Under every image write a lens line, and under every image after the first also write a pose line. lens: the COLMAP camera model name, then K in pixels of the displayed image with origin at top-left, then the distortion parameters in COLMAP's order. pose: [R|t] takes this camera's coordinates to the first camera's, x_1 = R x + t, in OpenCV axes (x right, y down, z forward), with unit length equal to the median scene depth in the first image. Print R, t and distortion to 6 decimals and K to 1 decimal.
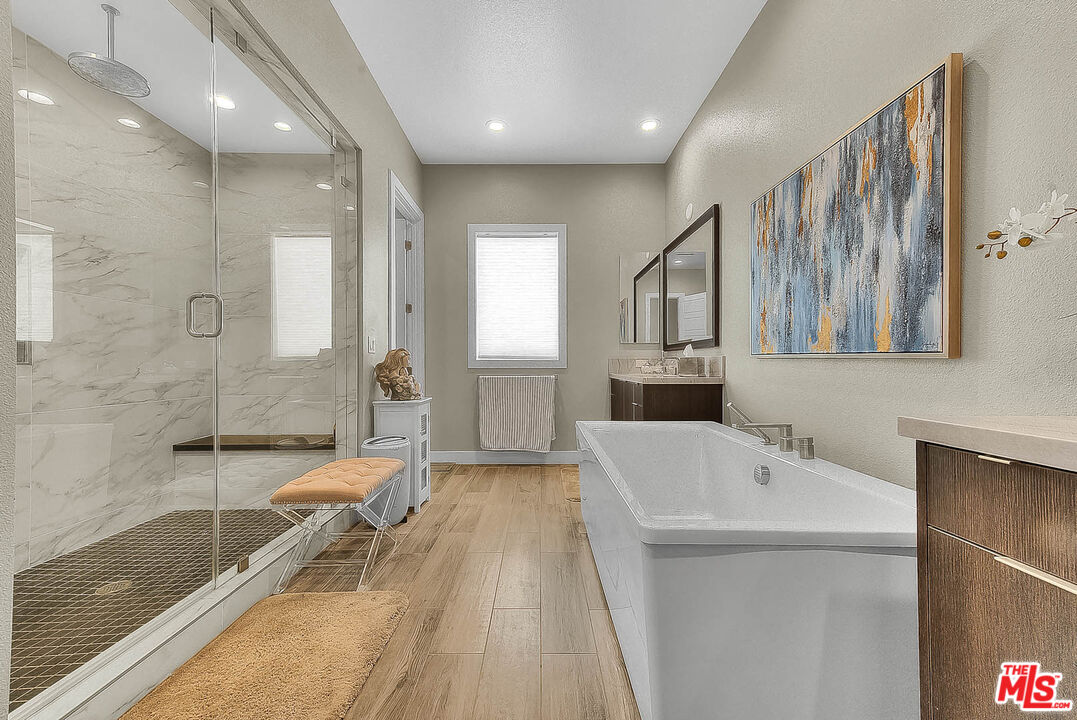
lens RADIAL K [[435.8, 0, 538.3], [0, 435.8, 364.2], [0, 0, 1]] dist [0.021456, -0.001145]
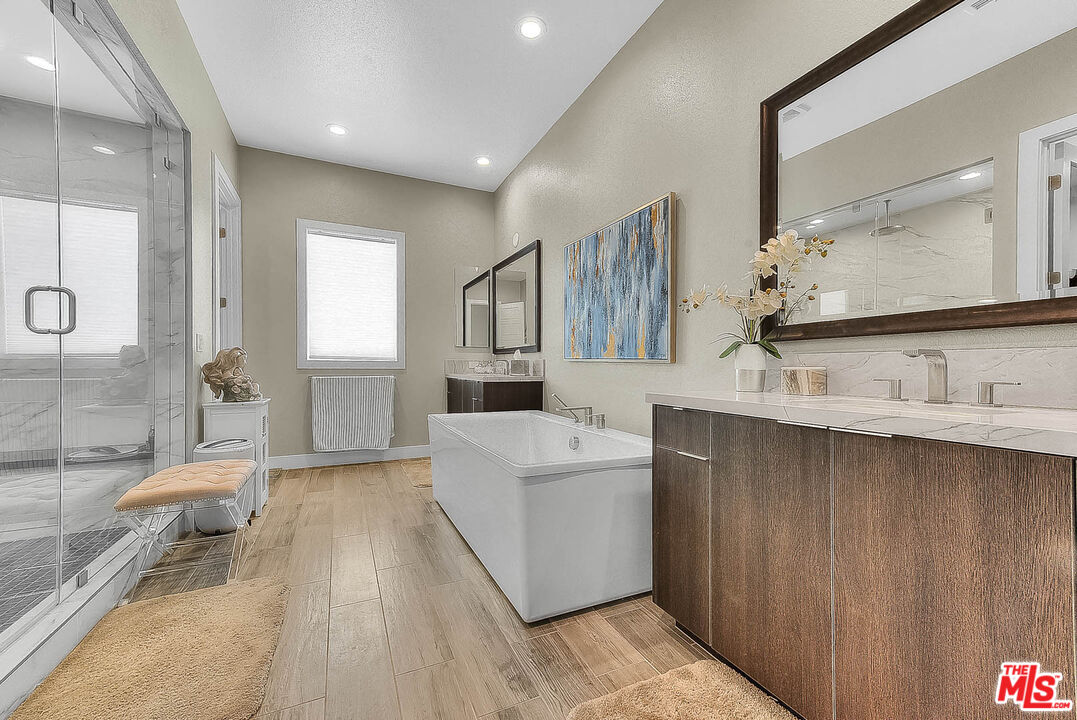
lens RADIAL K [[435.8, 0, 541.7], [0, 435.8, 363.8], [0, 0, 1]] dist [0.021456, -0.001145]
pose [[0.908722, 0.007260, 0.417339, -0.117351], [-0.005505, 0.999970, -0.005409, 0.001152], [-0.417366, 0.002618, 0.908735, -0.161567]]
